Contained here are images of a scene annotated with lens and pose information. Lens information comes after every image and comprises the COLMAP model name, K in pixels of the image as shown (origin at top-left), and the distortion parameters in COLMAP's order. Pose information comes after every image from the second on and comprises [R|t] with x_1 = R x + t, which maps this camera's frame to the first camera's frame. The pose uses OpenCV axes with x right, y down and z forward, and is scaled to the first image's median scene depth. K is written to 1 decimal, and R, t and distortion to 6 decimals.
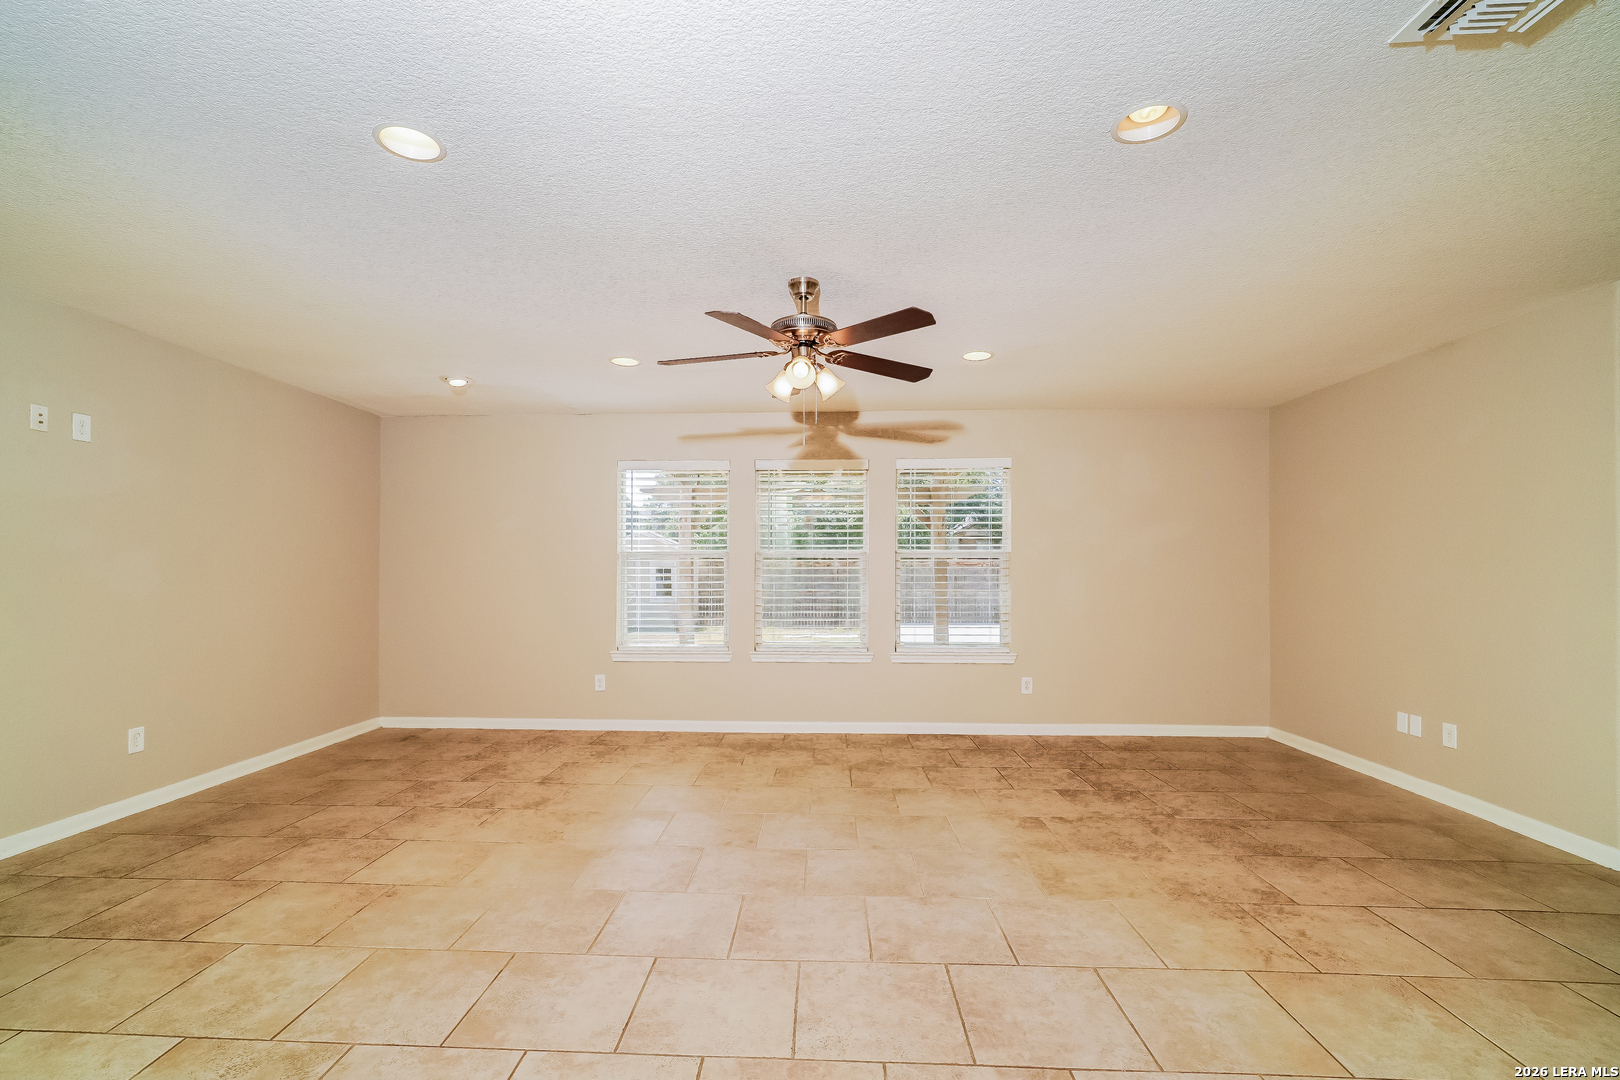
lens RADIAL K [[705.1, 0, 806.3], [0, 705.1, 569.0], [0, 0, 1]] dist [0.000910, 0.000226]
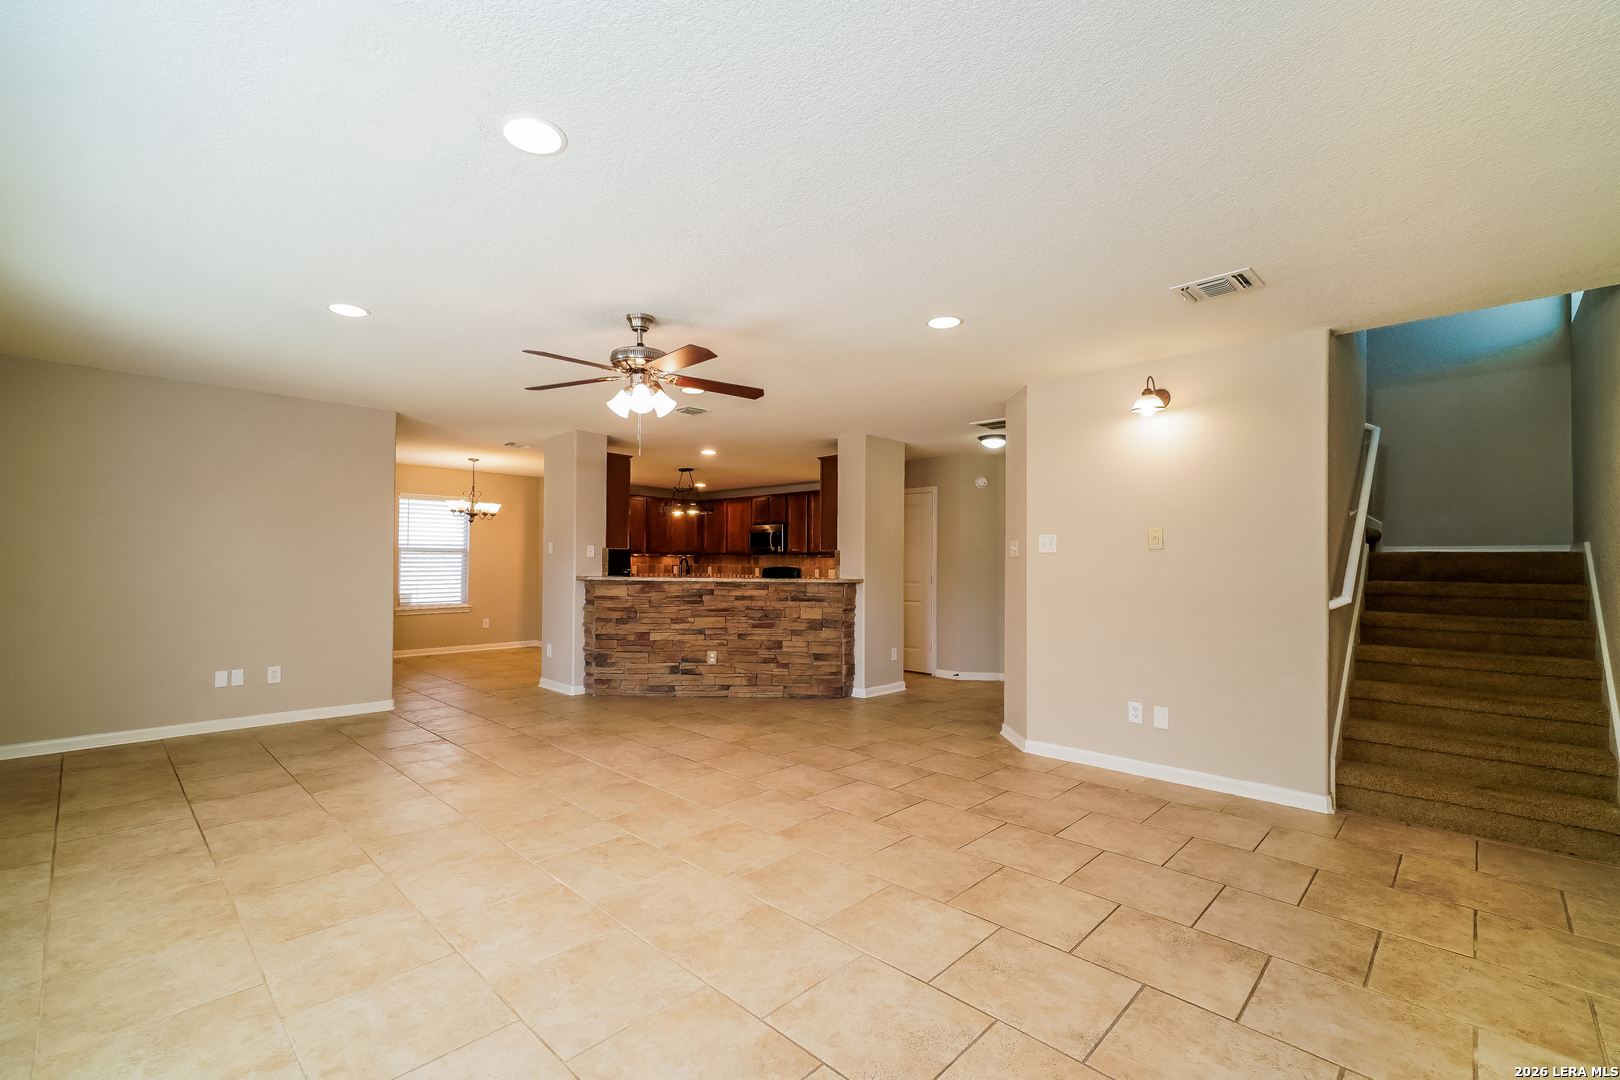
lens RADIAL K [[705.1, 0, 806.3], [0, 705.1, 569.0], [0, 0, 1]] dist [0.000910, 0.000226]
pose [[-0.744253, -0.013293, 0.667765, -0.757668], [-0.011282, 0.999909, 0.007331, 0.007593], [-0.667802, -0.002078, -0.744336, 1.295185]]
